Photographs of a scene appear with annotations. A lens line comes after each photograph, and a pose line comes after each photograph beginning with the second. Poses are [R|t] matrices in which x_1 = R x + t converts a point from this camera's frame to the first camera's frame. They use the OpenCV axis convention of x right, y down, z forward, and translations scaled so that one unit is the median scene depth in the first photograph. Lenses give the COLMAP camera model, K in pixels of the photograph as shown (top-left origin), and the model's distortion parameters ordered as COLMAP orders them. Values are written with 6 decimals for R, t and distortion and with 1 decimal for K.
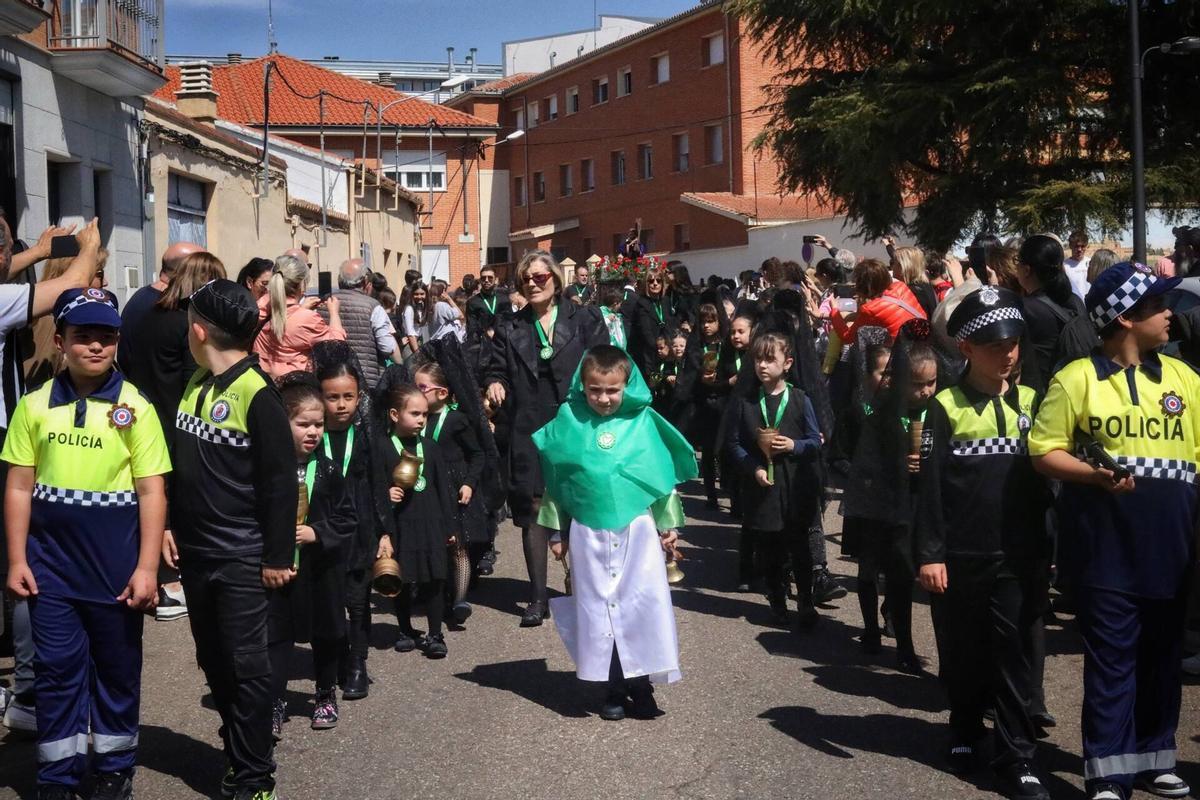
lens RADIAL K [[1704.3, 0, 600.0], [0, 1704.3, 400.0], [0, 0, 1]] dist [-0.099111, -0.065107]
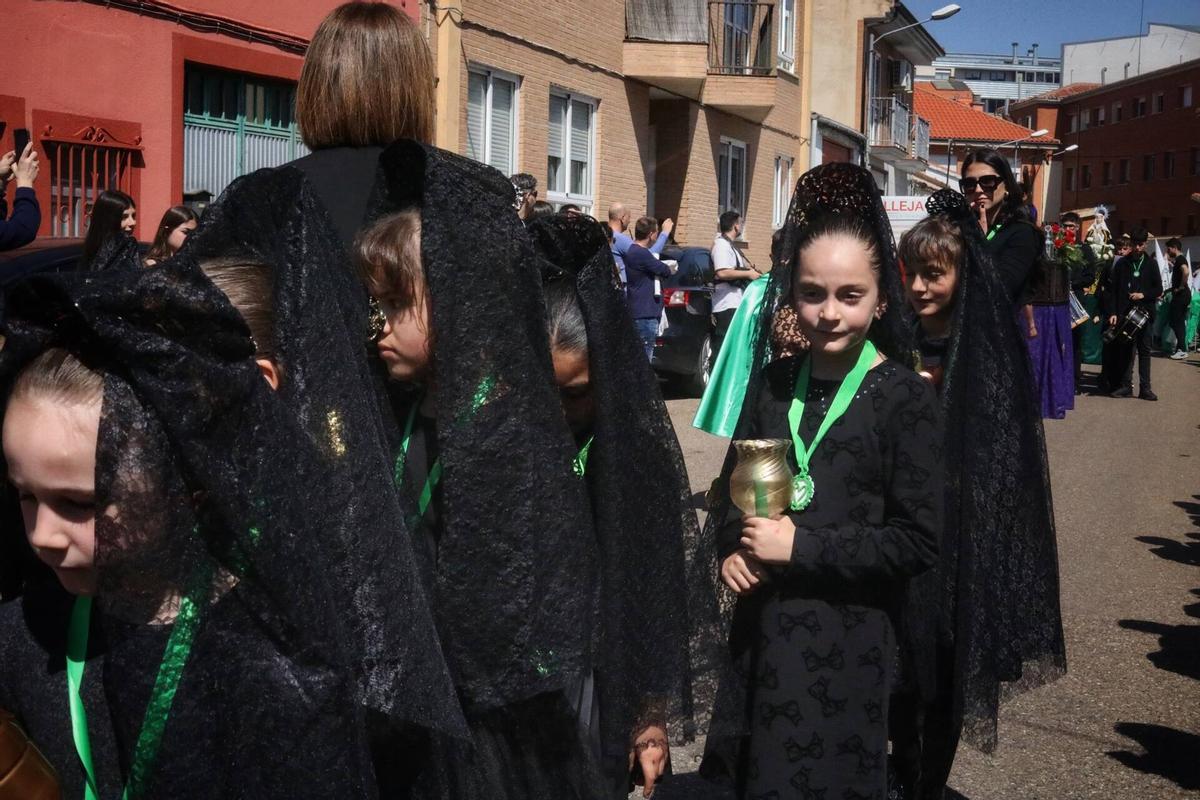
lens RADIAL K [[1704.3, 0, 600.0], [0, 1704.3, 400.0], [0, 0, 1]] dist [-0.099111, -0.065107]
pose [[0.951028, 0.075757, -0.299678, 0.021495], [-0.067361, 0.996995, 0.038267, 0.040929], [0.301677, -0.016206, 0.953273, -0.742126]]
